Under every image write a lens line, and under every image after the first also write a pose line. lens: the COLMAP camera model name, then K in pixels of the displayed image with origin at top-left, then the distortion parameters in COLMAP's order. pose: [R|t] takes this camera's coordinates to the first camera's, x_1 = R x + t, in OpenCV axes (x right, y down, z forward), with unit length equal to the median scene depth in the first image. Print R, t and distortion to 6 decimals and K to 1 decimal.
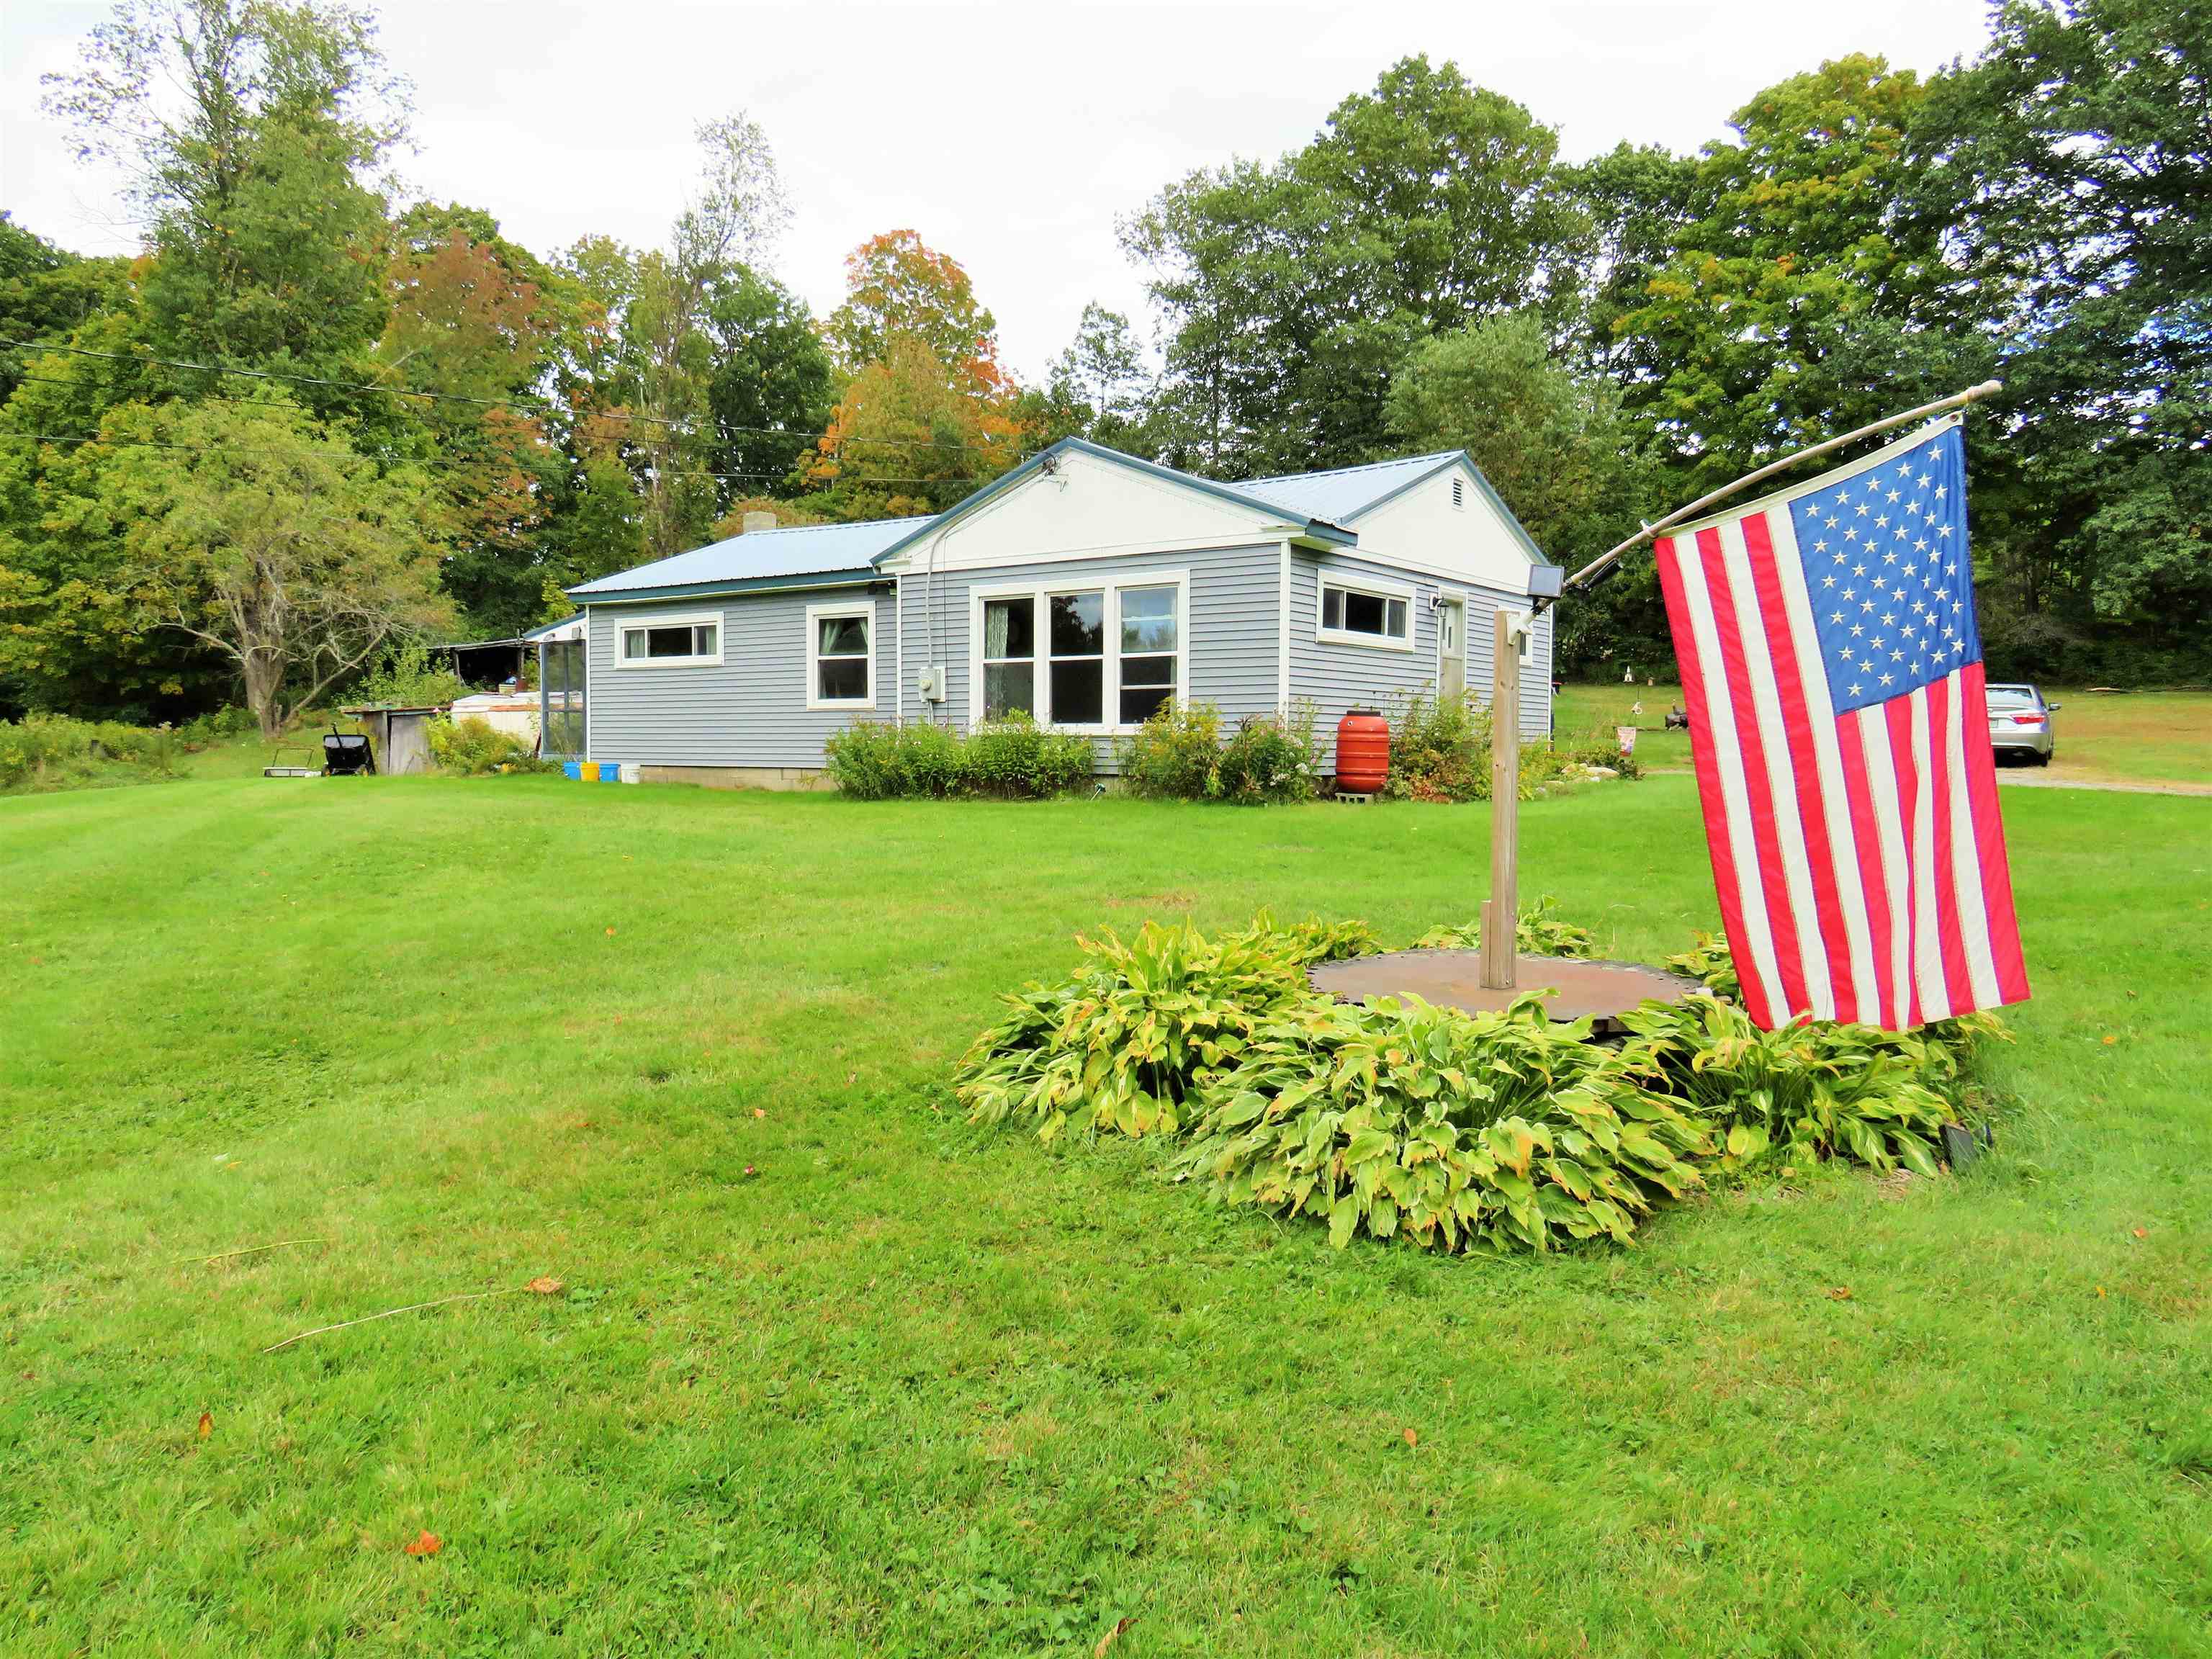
lens RADIAL K [[1567.1, 0, 1111.9], [0, 1567.1, 870.1], [0, 0, 1]] dist [-0.001180, 0.003328]
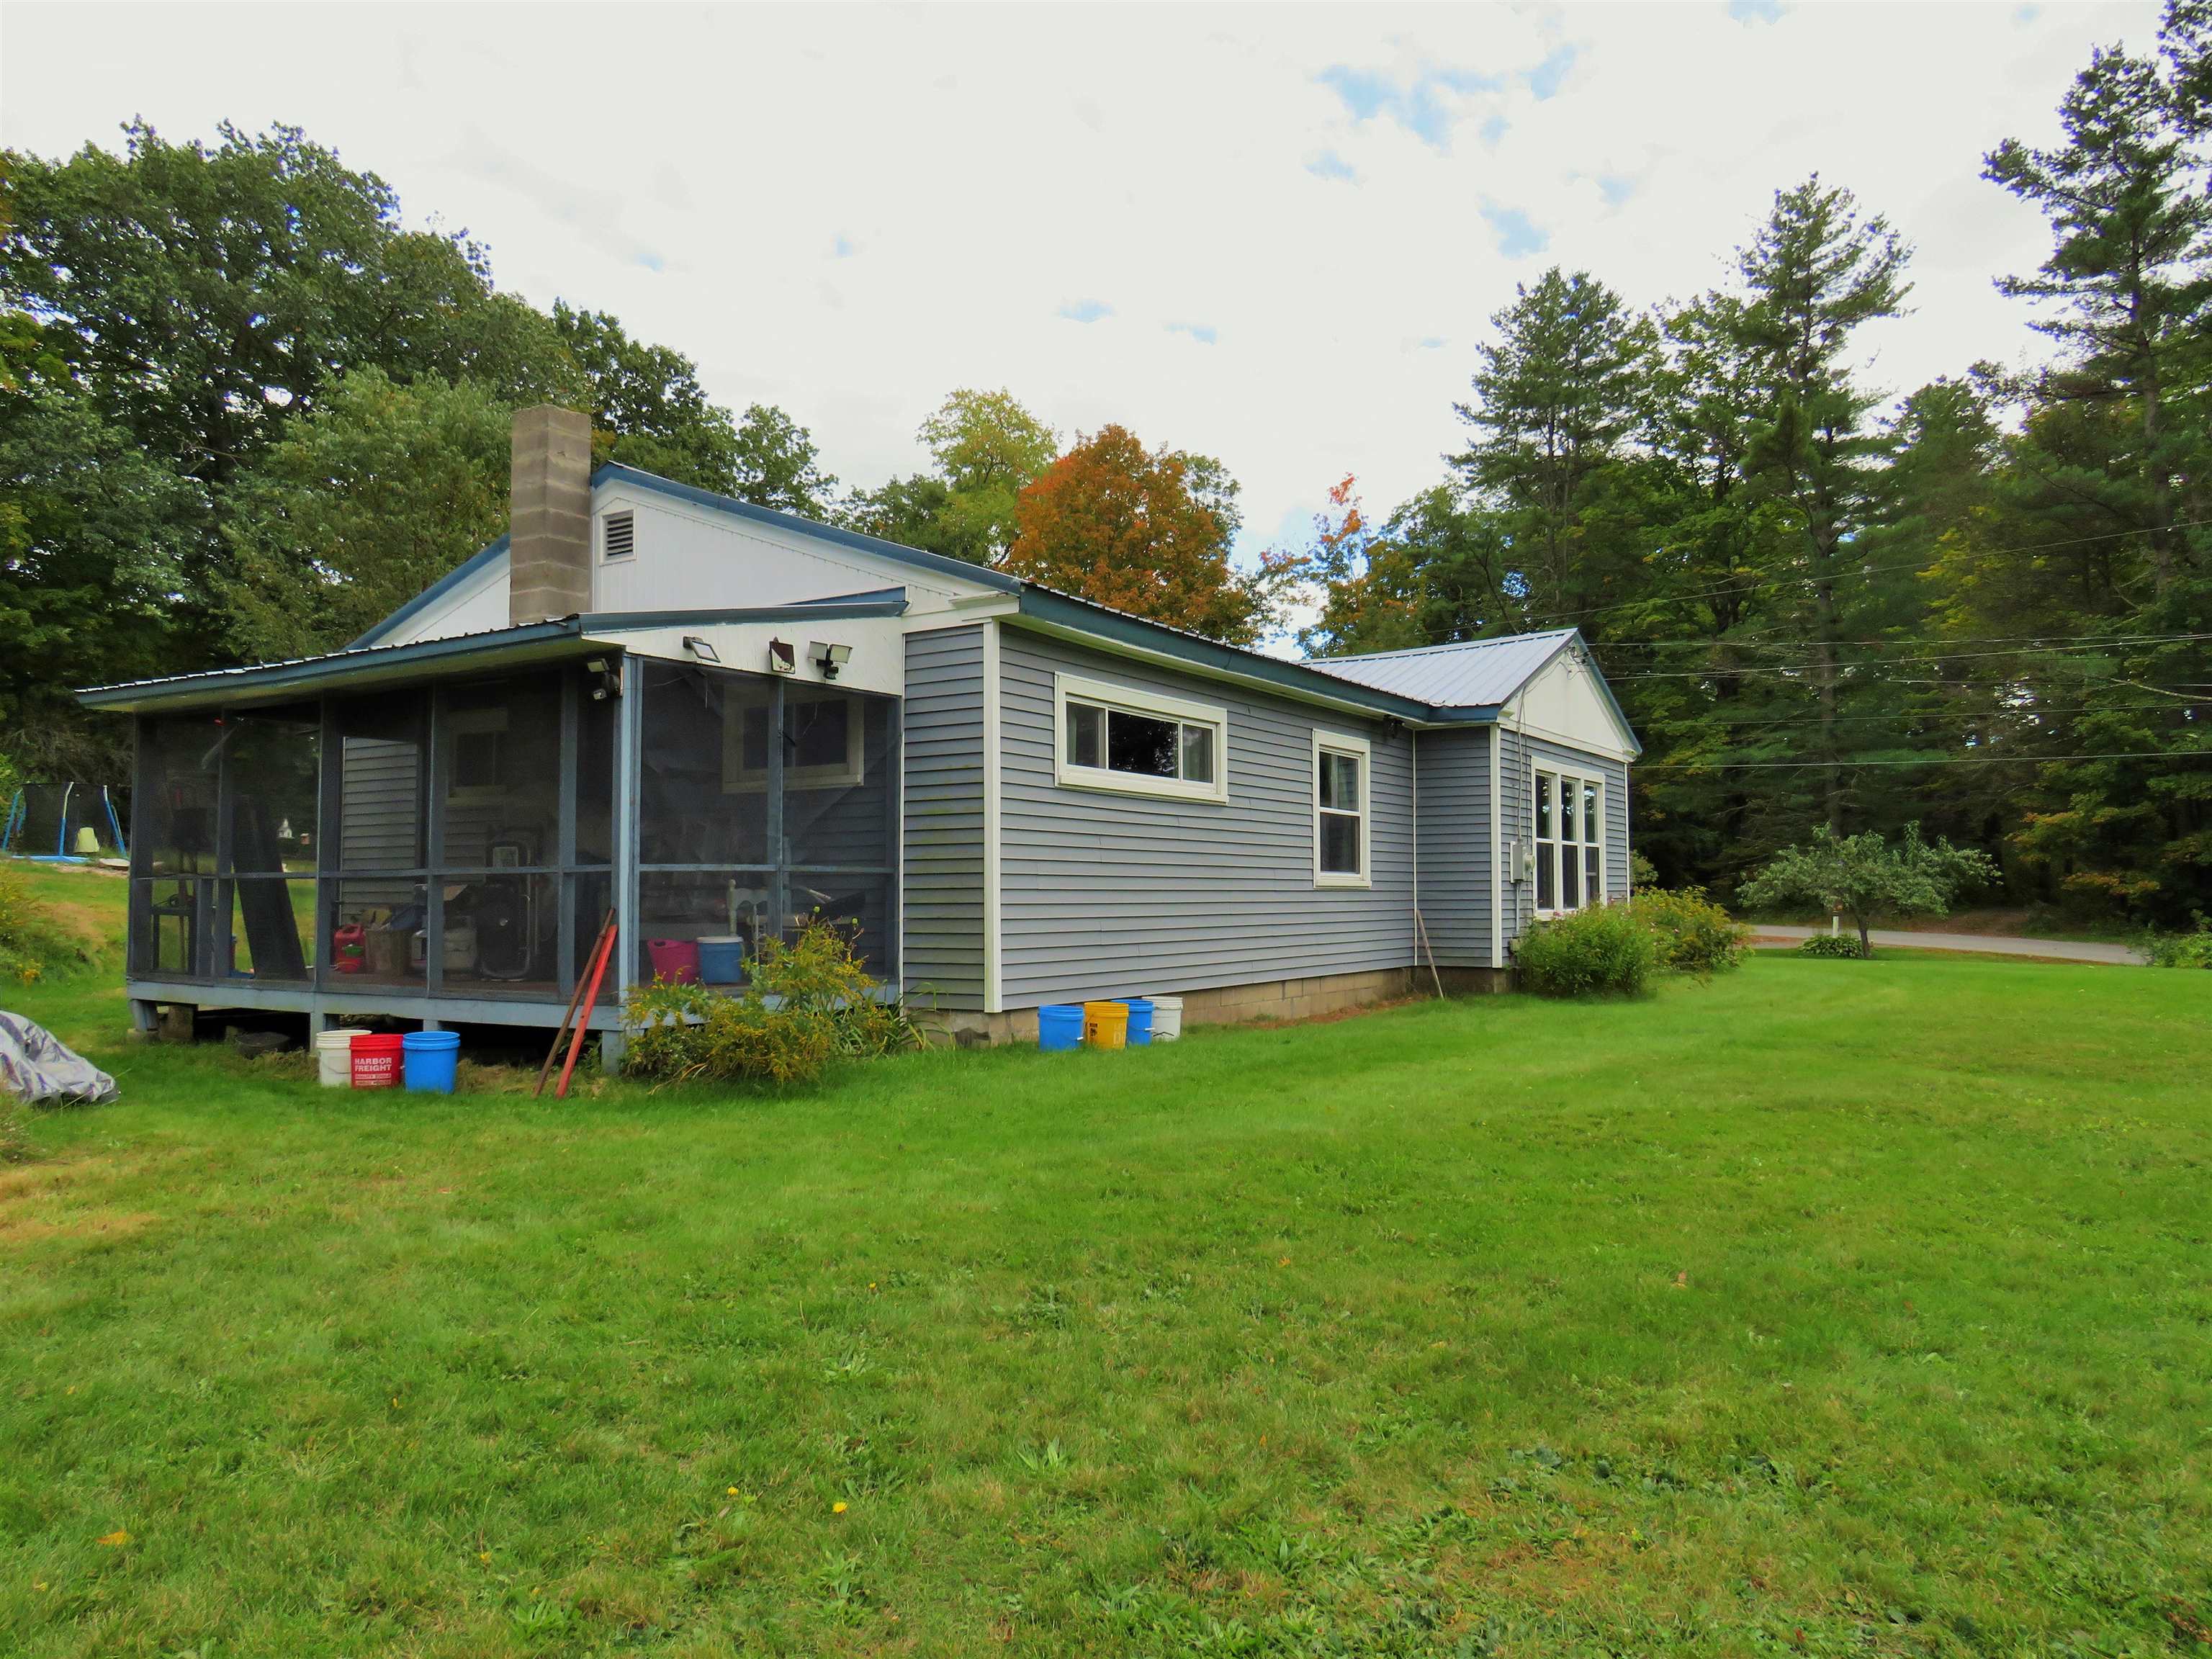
lens RADIAL K [[1576.7, 0, 1101.3], [0, 1576.7, 848.9], [0, 0, 1]] dist [0.004646, -0.020835]
pose [[-0.079352, 0.005201, 0.996833, -0.755340], [0.058322, 0.998298, -0.000566, -0.111064], [-0.995139, 0.058092, -0.079520, 1.028558]]
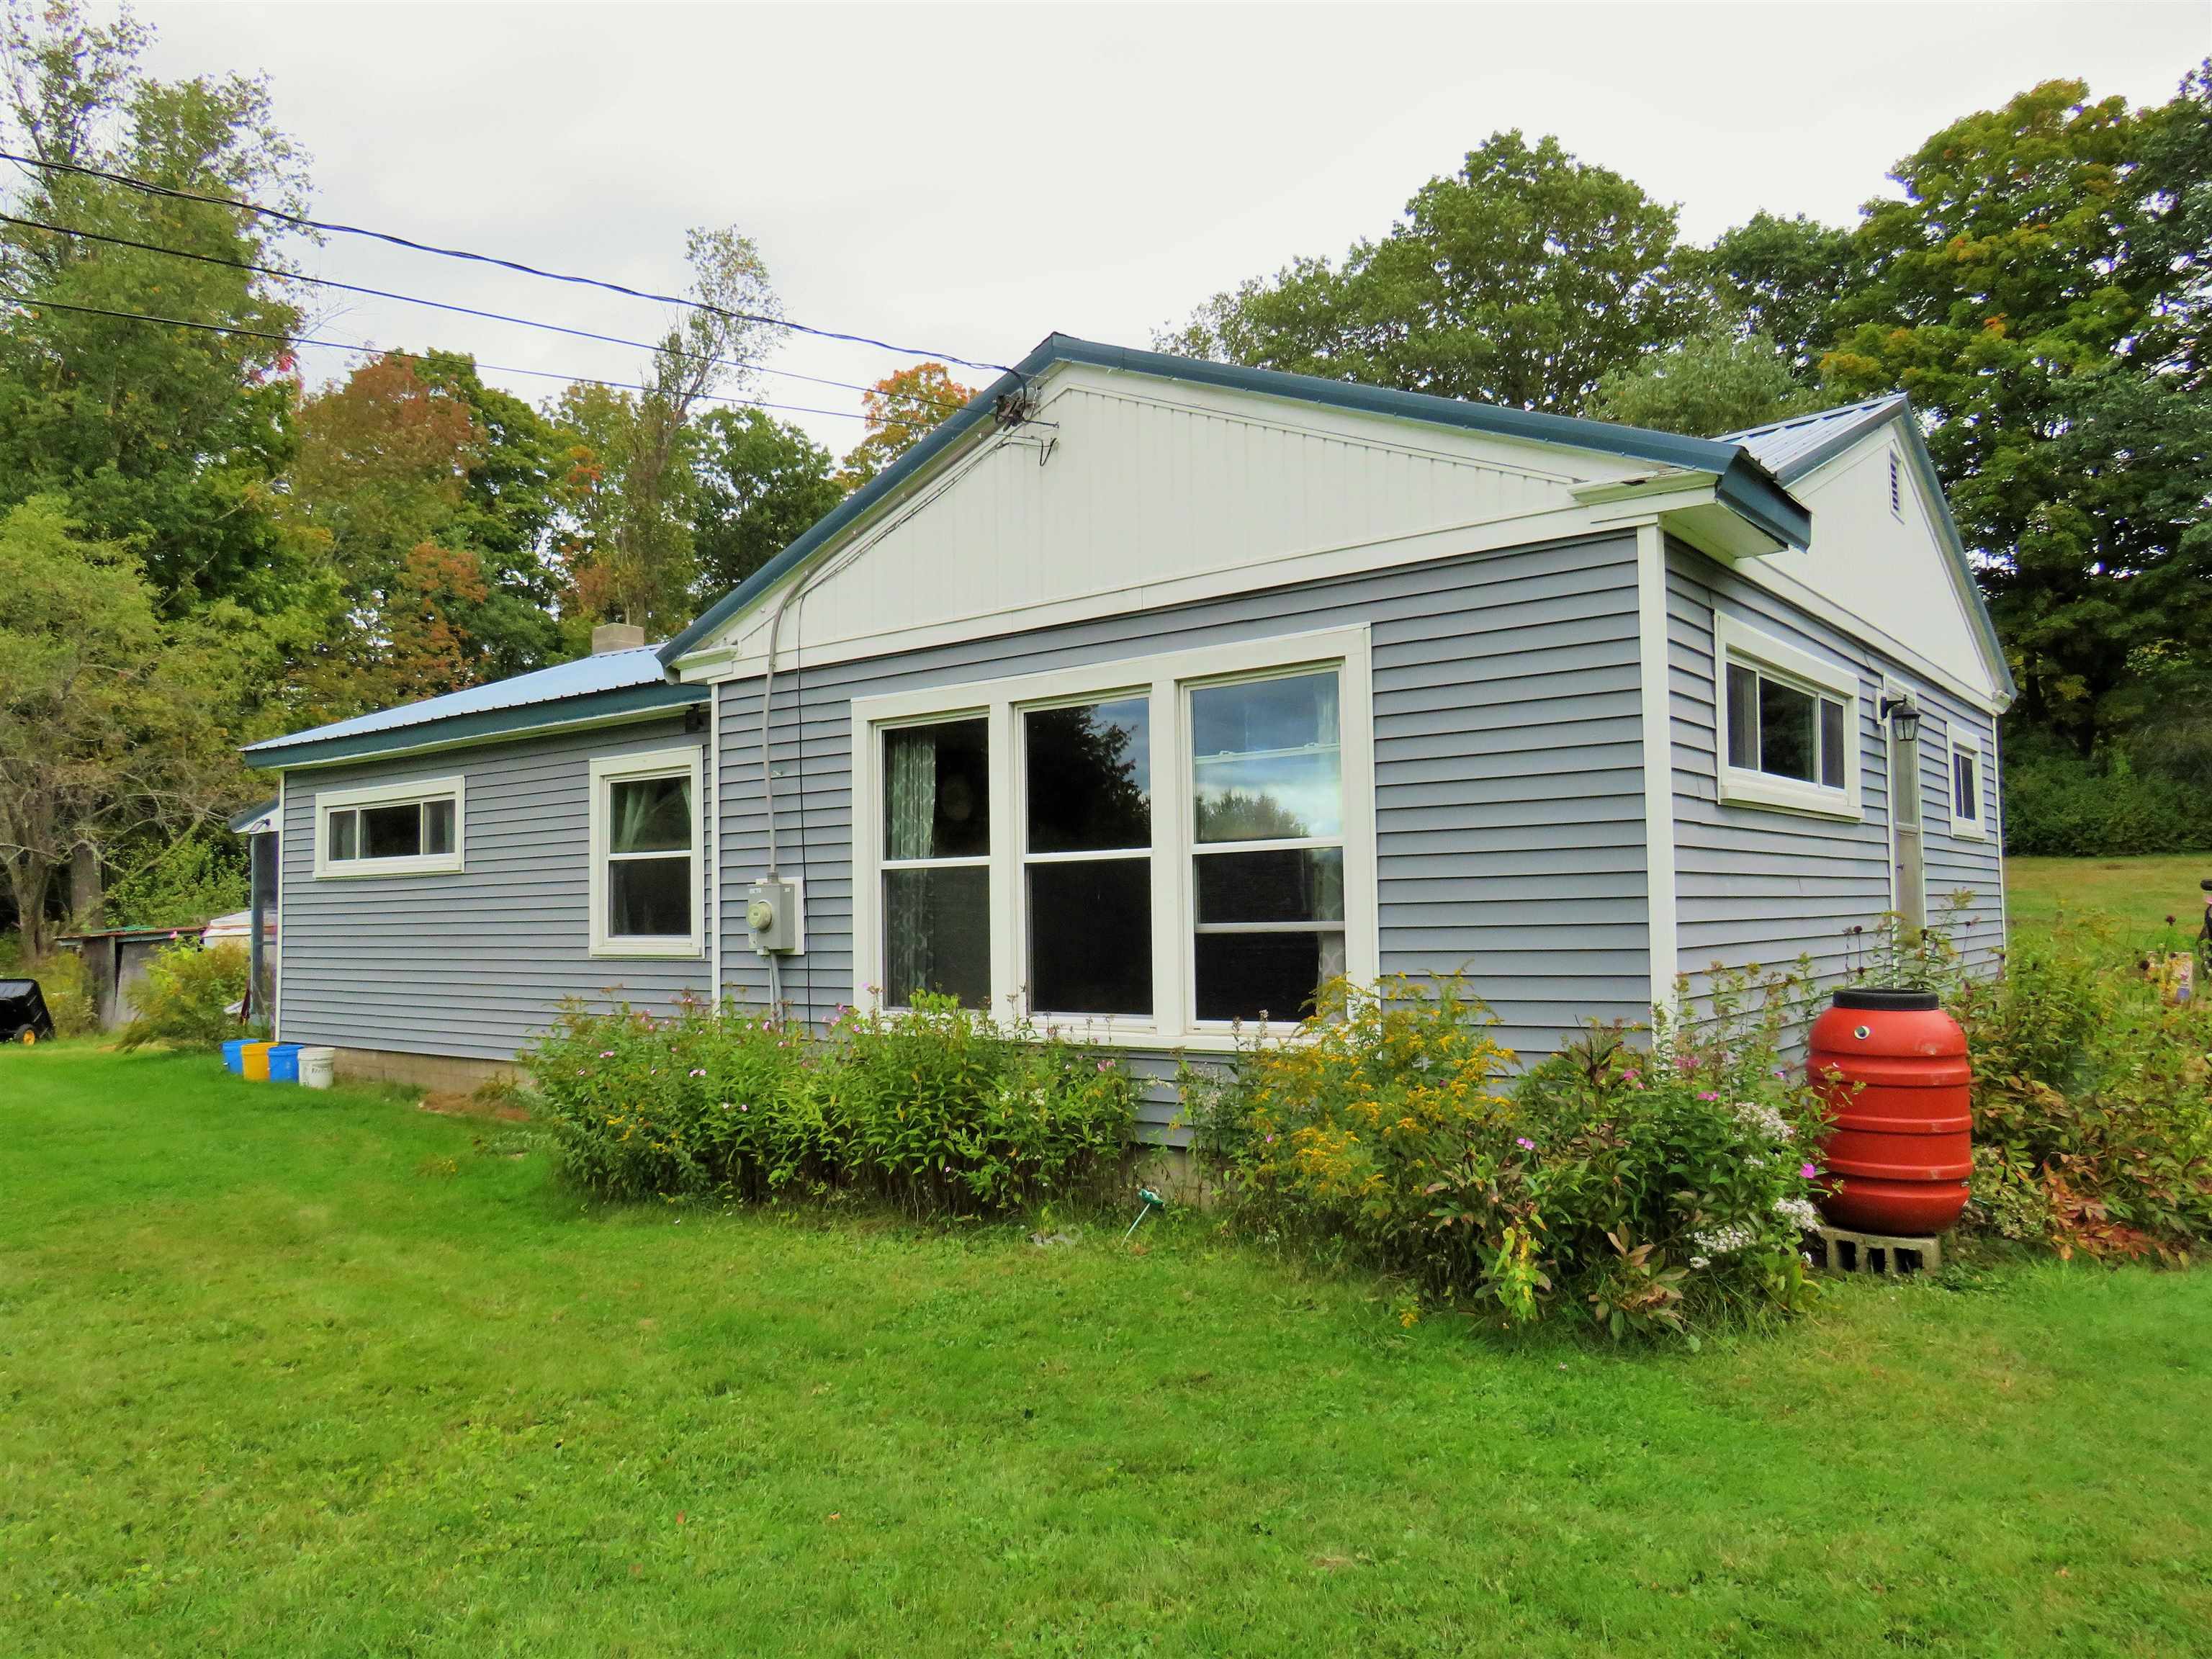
lens RADIAL K [[1576.7, 0, 1101.3], [0, 1576.7, 848.9], [0, 0, 1]] dist [0.004646, -0.020835]
pose [[0.998643, -0.024688, -0.045860, 0.000296], [0.019024, 0.992582, -0.120077, -0.064810], [0.048485, 0.119041, 0.991705, 0.437022]]
